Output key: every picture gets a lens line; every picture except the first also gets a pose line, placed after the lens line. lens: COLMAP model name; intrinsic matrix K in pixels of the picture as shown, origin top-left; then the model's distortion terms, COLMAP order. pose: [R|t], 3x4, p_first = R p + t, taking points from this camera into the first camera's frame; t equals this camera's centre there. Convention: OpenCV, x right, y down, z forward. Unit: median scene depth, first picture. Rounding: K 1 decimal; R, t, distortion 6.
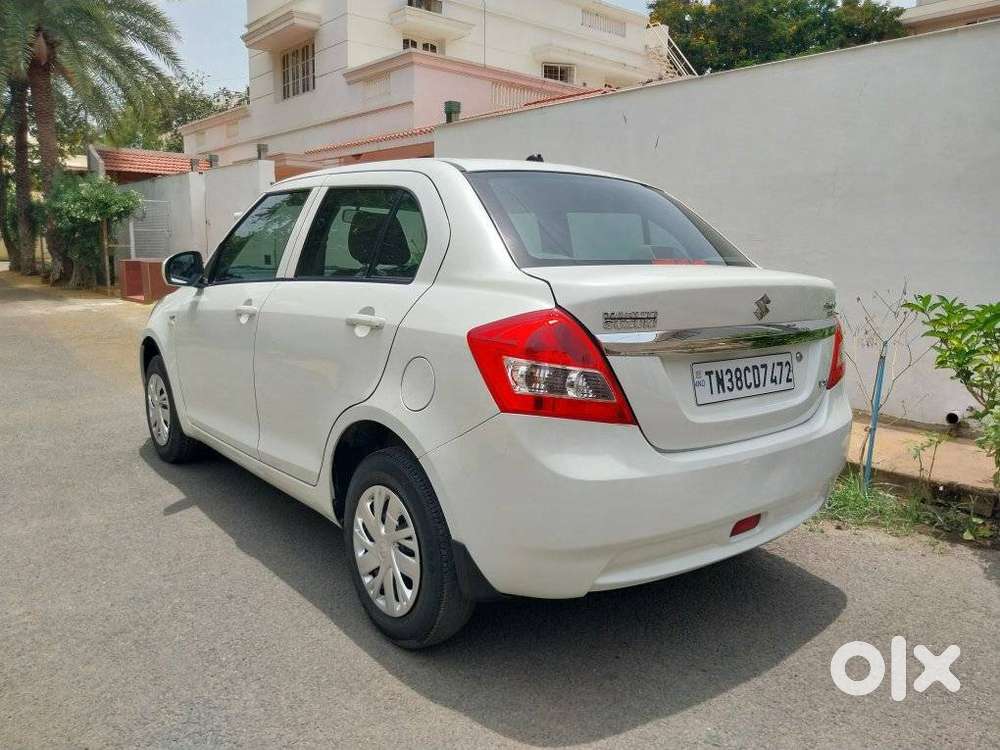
lens RADIAL K [[760.2, 0, 515.0], [0, 760.2, 374.4], [0, 0, 1]] dist [-0.003248, 0.000067]
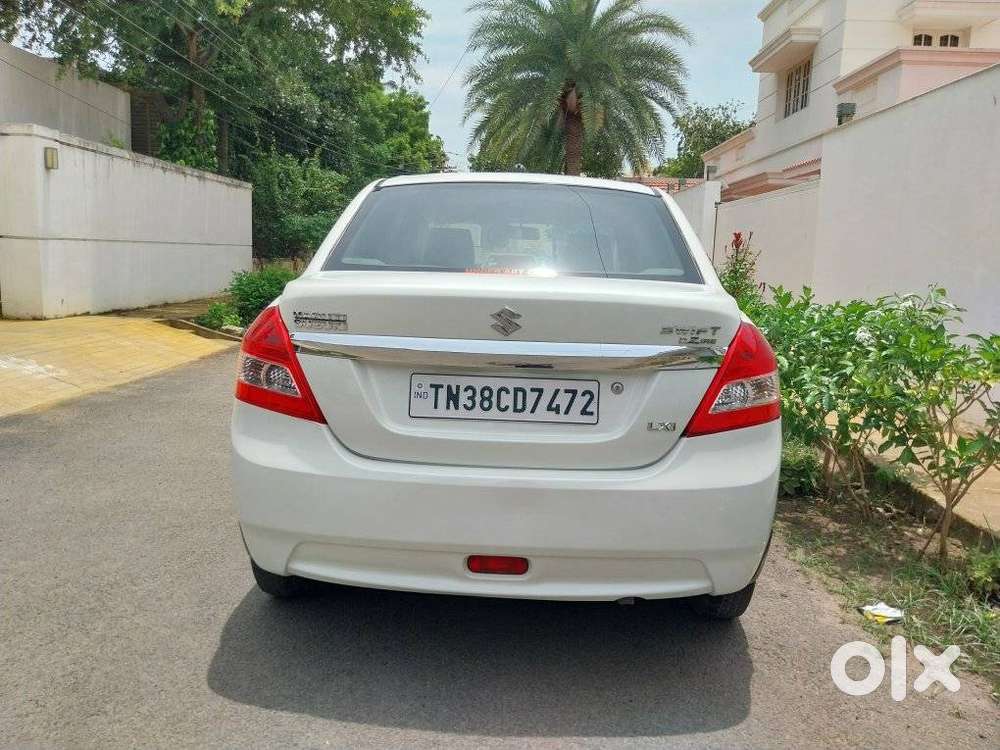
lens RADIAL K [[759.4, 0, 505.9], [0, 759.4, 357.1], [0, 0, 1]] dist [0.002996, -0.005995]
pose [[0.749277, 0.086744, -0.656551, 0.136022], [-0.118016, 0.993006, -0.003488, -0.006456], [0.651657, 0.080097, 0.754273, 0.049667]]
